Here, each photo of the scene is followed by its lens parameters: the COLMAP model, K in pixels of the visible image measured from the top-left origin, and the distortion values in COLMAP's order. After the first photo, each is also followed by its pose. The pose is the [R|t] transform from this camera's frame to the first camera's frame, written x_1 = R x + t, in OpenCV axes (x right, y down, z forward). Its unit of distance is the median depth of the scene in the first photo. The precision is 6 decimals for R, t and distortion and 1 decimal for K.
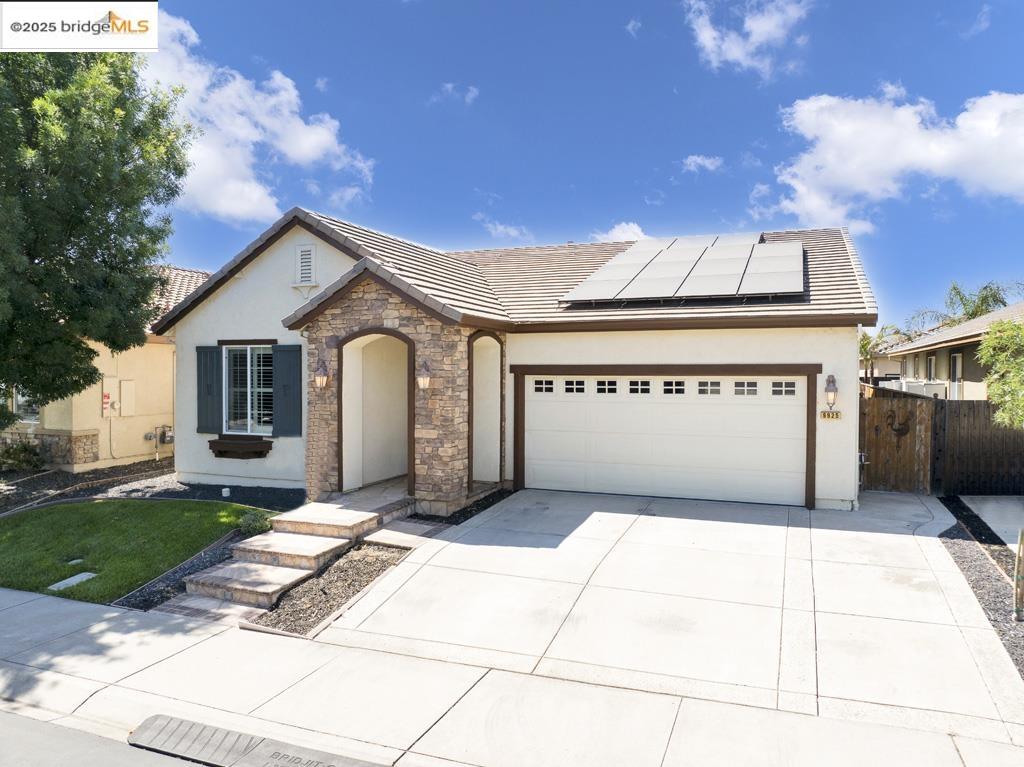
lens RADIAL K [[720.4, 0, 515.3], [0, 720.4, 386.4], [0, 0, 1]] dist [-0.035248, 0.002797]
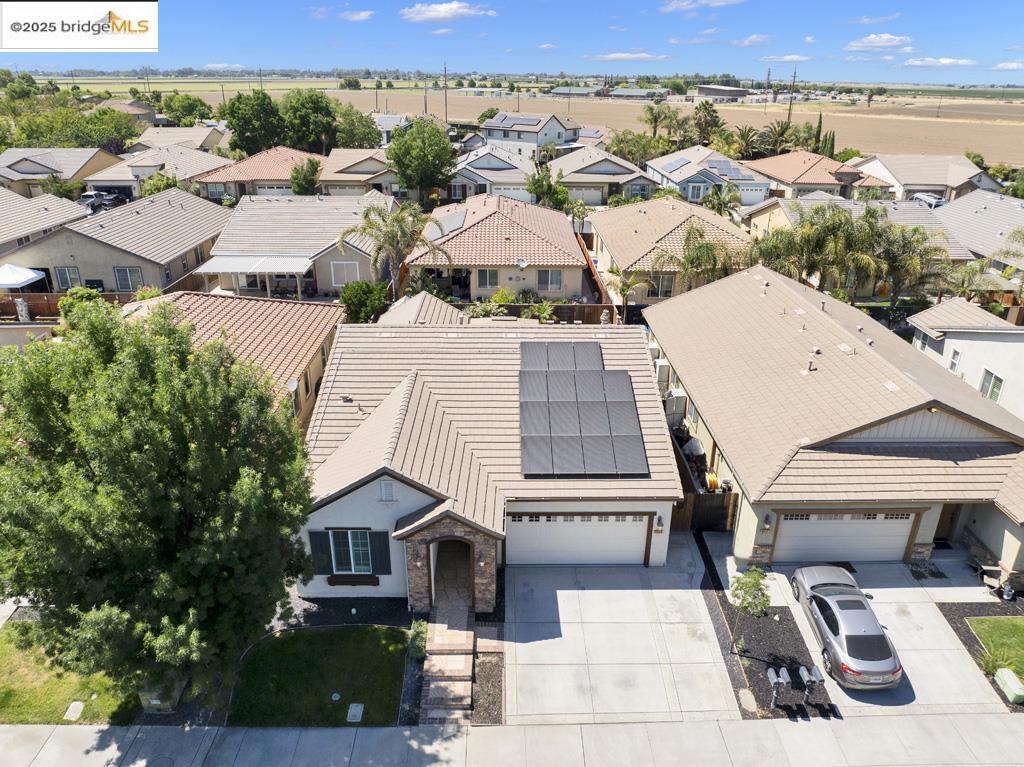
lens RADIAL K [[720.4, 0, 519.9], [0, 720.4, 387.2], [0, 0, 1]] dist [-0.035248, 0.002797]
pose [[0.922083, -0.149771, 0.356835, -0.808787], [0.002365, 0.924237, 0.381812, -1.466781], [-0.386985, -0.351219, 0.852577, -0.670403]]
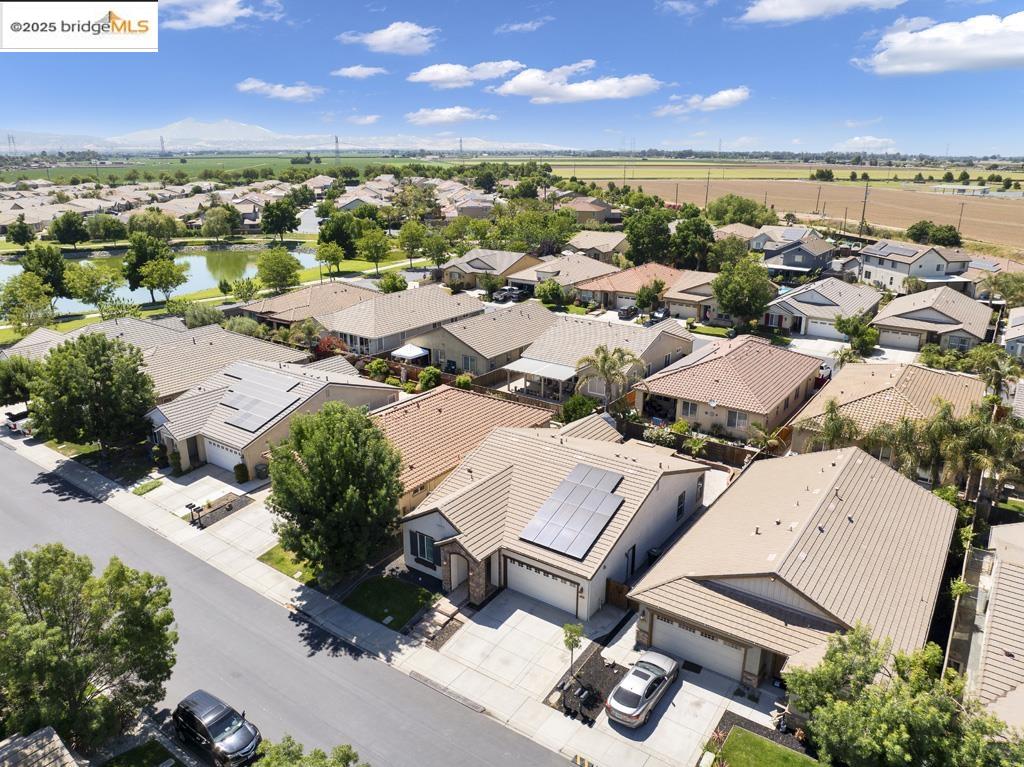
lens RADIAL K [[720.4, 0, 515.4], [0, 720.4, 382.0], [0, 0, 1]] dist [-0.035248, 0.002797]
pose [[0.972175, 0.070632, -0.223354, 1.018780], [-0.004869, 0.959348, 0.282184, -2.394900], [0.234205, -0.273245, 0.932998, -2.530369]]
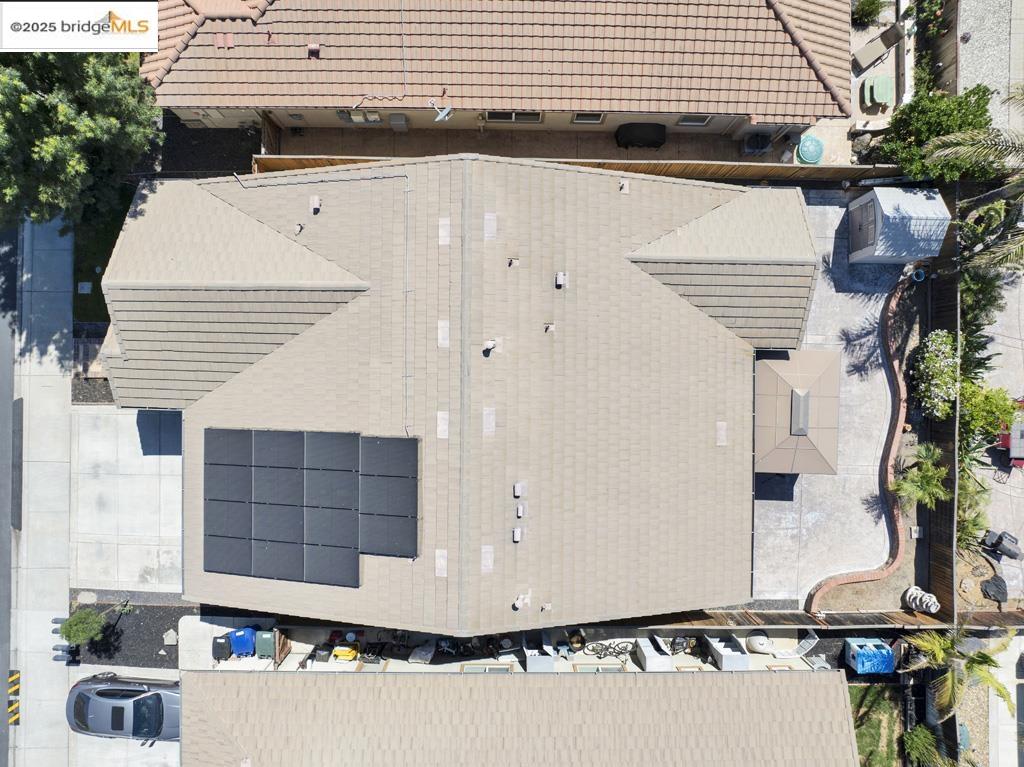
lens RADIAL K [[720.4, 0, 511.7], [0, 720.4, 382.7], [0, 0, 1]] dist [-0.035248, 0.002797]
pose [[0.368998, 0.929415, -0.005345, 0.338178], [-0.020875, 0.014037, 0.999684, -2.531571], [0.929196, -0.368770, 0.024581, 2.388448]]
